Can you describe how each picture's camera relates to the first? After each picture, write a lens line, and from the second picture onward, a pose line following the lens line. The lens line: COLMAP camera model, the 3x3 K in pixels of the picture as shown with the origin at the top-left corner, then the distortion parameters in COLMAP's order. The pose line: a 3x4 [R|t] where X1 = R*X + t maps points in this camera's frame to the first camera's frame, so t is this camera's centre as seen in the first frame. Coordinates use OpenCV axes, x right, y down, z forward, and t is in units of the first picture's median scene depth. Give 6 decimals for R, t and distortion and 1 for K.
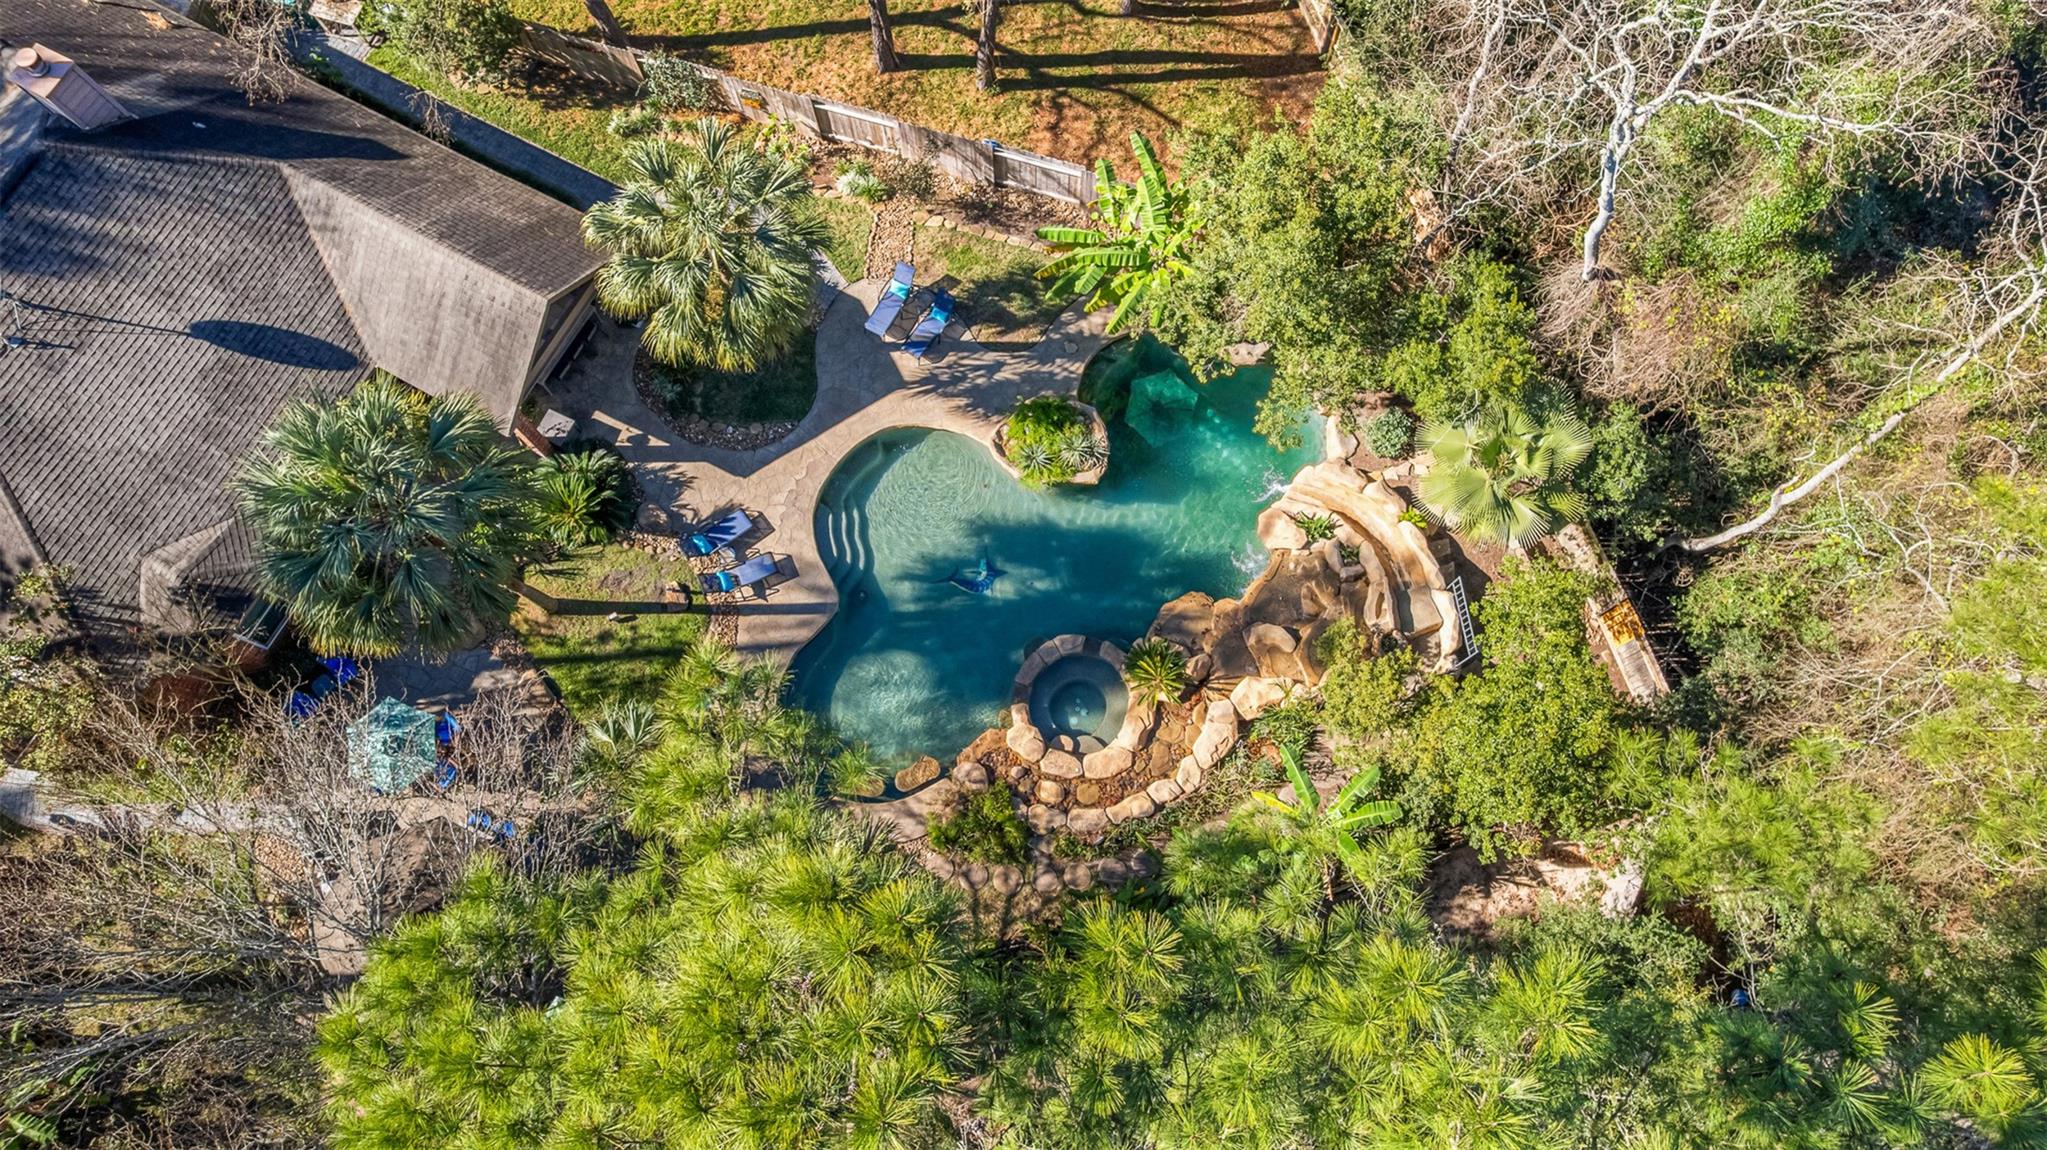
lens RADIAL K [[1329.7, 0, 1032.7], [0, 1329.7, 581.3], [0, 0, 1]] dist [-0.040295, 0.010974]
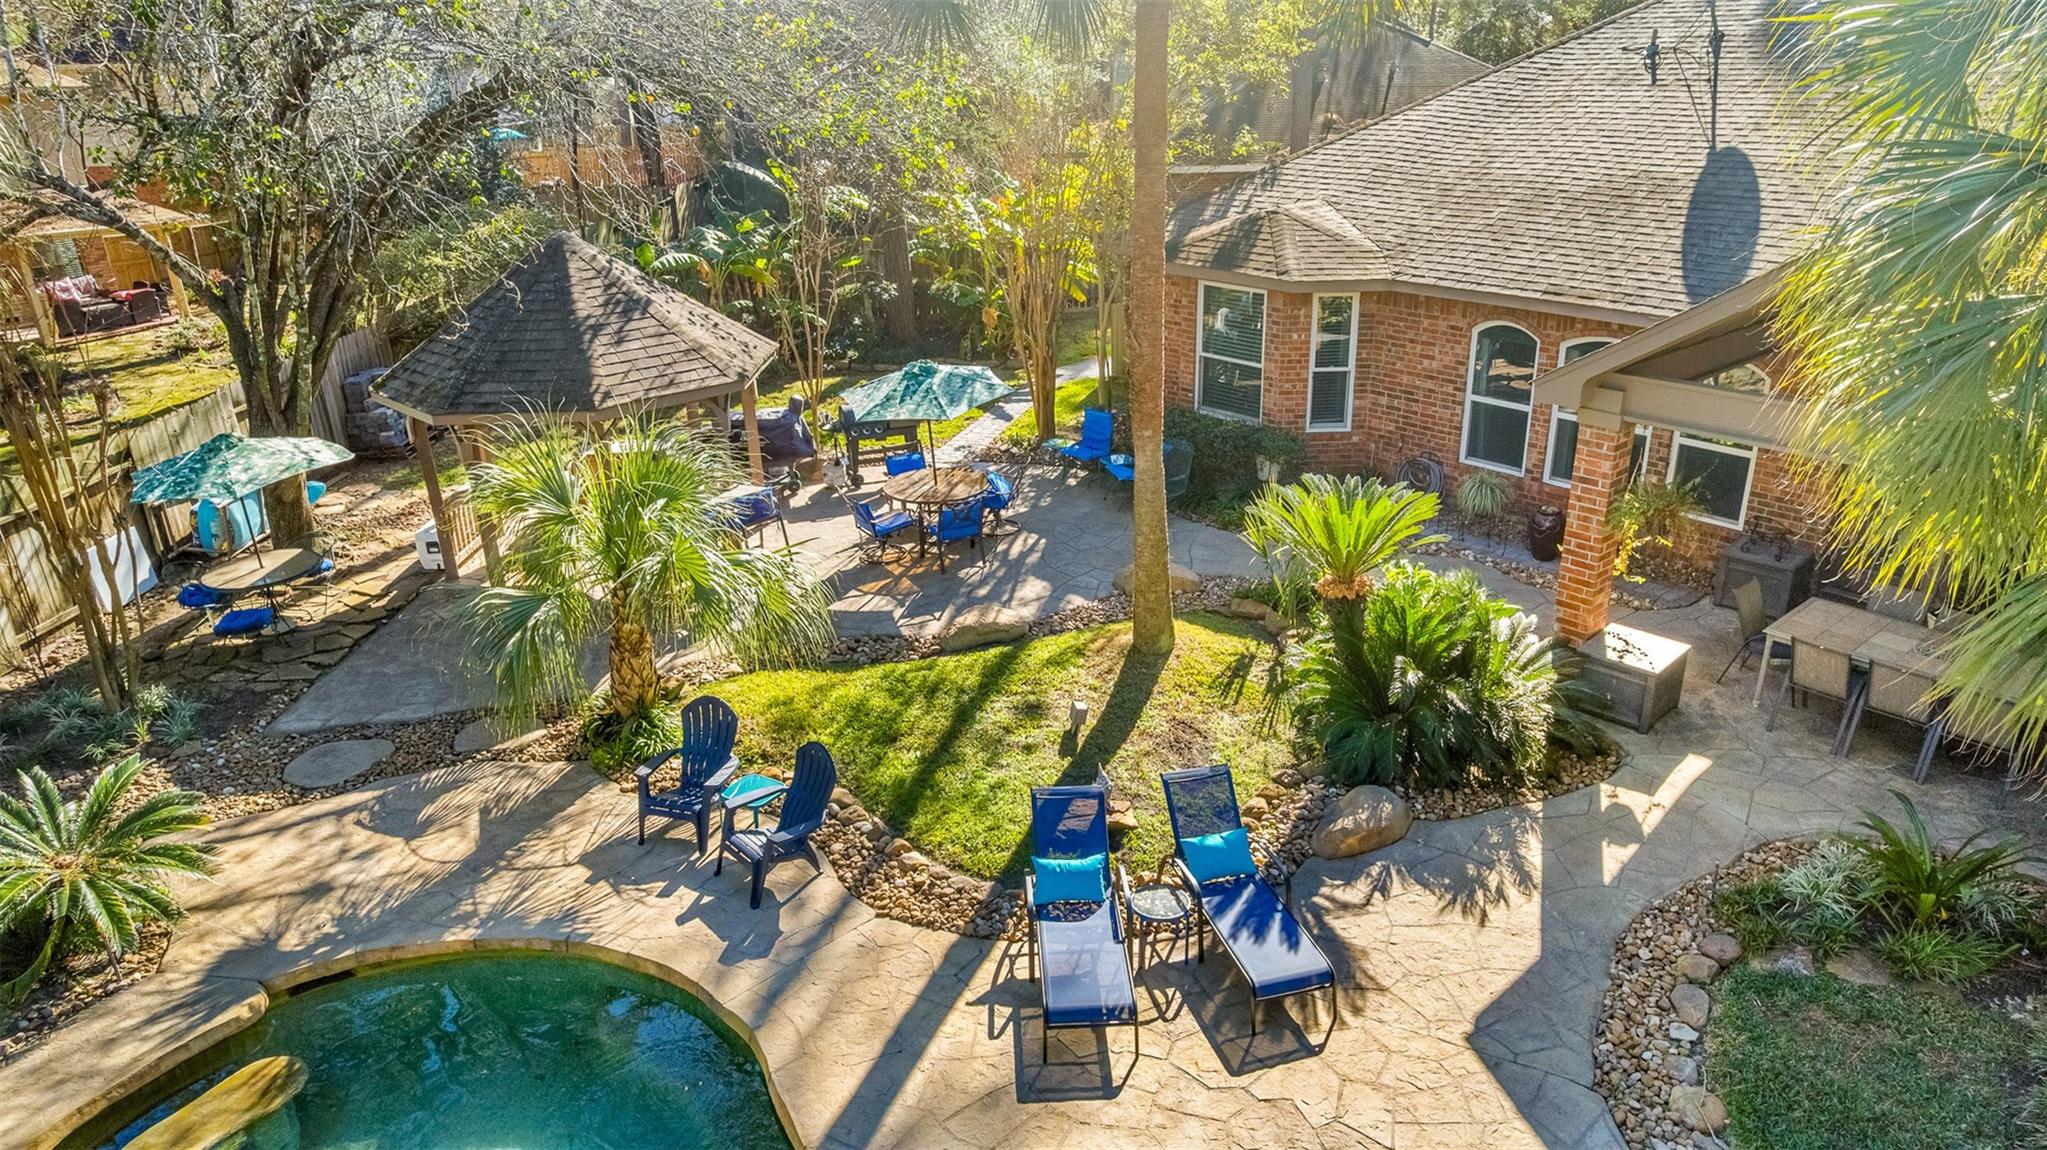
lens RADIAL K [[1329.7, 0, 1037.0], [0, 1329.7, 569.2], [0, 0, 1]] dist [-0.040295, 0.010974]
pose [[-0.350901, 0.357505, -0.865482, 0.002966], [-0.894300, 0.146113, 0.422940, -0.128559], [0.277662, 0.922410, 0.268446, 0.849596]]
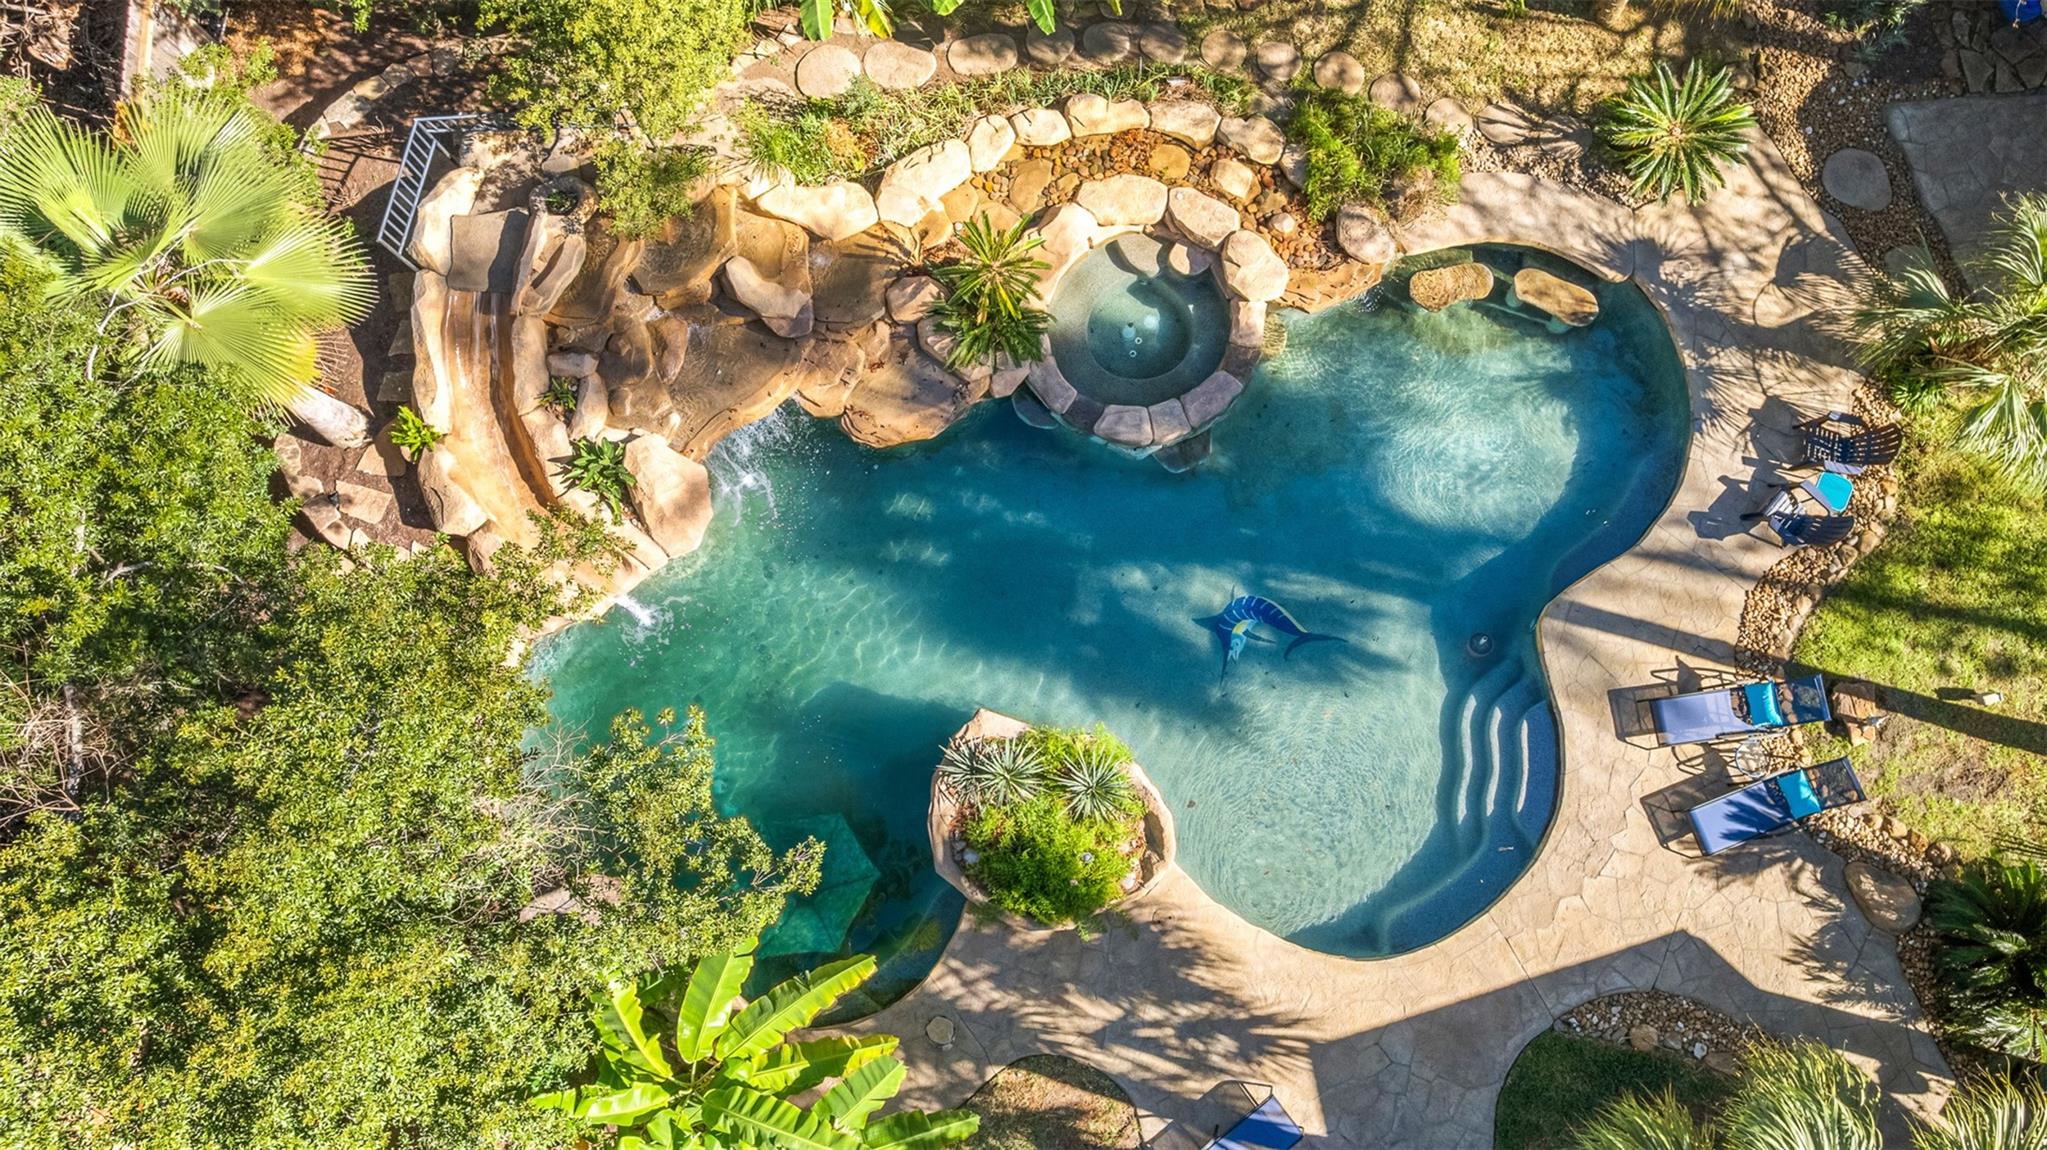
lens RADIAL K [[1329.7, 0, 1038.8], [0, 1329.7, 570.8], [0, 0, 1]] dist [-0.040295, 0.010974]
pose [[-0.960023, -0.270330, 0.072650, 0.006614], [0.274041, -0.854726, 0.440845, -0.246723], [-0.057078, 0.443130, 0.894638, 0.550728]]
